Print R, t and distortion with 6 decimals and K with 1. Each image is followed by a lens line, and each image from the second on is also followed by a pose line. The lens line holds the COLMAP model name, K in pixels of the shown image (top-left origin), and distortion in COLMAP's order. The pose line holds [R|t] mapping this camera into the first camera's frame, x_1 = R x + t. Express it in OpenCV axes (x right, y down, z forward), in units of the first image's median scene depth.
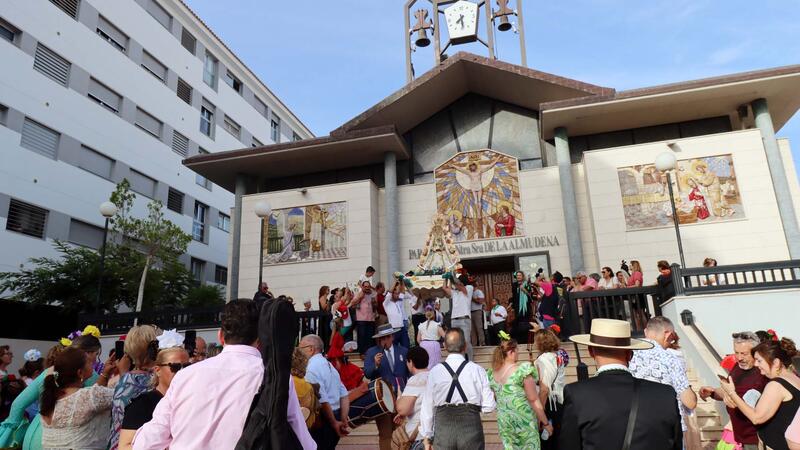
lens RADIAL K [[554.1, 0, 410.7], [0, 554.1, 226.3], [0, 0, 1]] dist [0.011569, -0.012016]
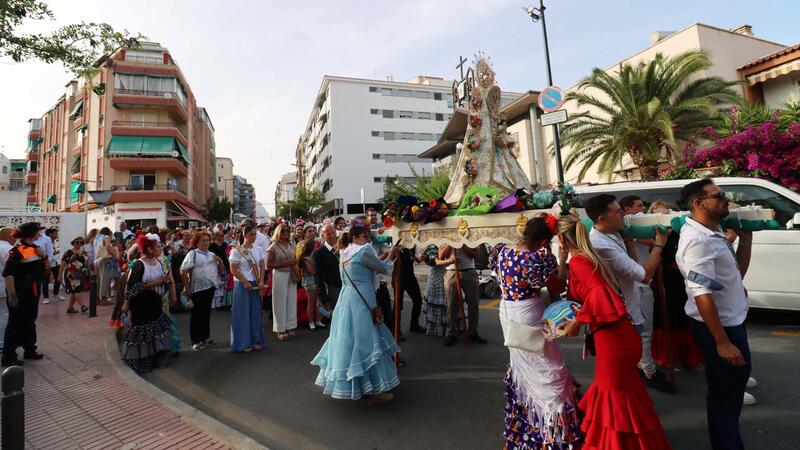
lens RADIAL K [[384.5, 0, 388.7], [0, 384.5, 196.0], [0, 0, 1]] dist [-0.008514, -0.007649]
pose [[0.530038, -0.079664, -0.844223, 1.476481], [0.268131, 0.960241, 0.077731, -0.121108], [0.804466, -0.267563, 0.530325, -0.428623]]
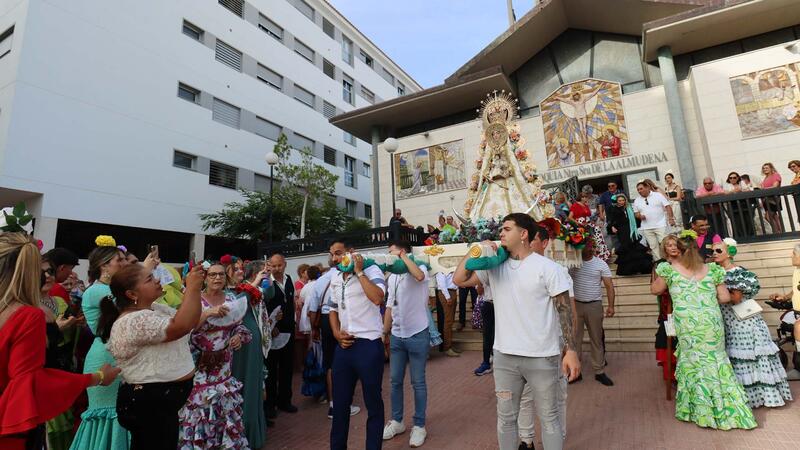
lens RADIAL K [[425.6, 0, 422.6], [0, 425.6, 213.6], [0, 0, 1]] dist [-0.006095, -0.005714]
pose [[0.975072, -0.058037, -0.214164, -0.016789], [0.077266, 0.993589, 0.082533, 0.029287], [0.208001, -0.097023, 0.973305, 0.103650]]
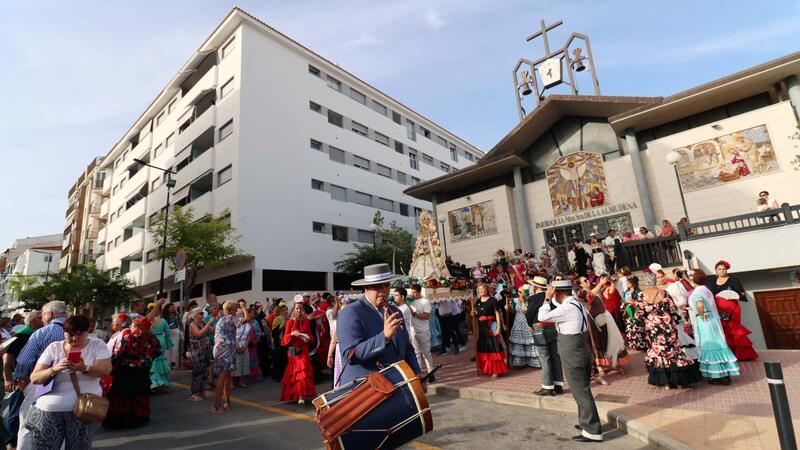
lens RADIAL K [[384.5, 0, 398.0], [0, 384.5, 232.7], [0, 0, 1]] dist [-0.008514, -0.007649]
pose [[0.895632, -0.125199, -0.426812, 0.114165], [0.160609, 0.985858, 0.047840, -0.048642], [0.414787, -0.111397, 0.903074, -0.201153]]
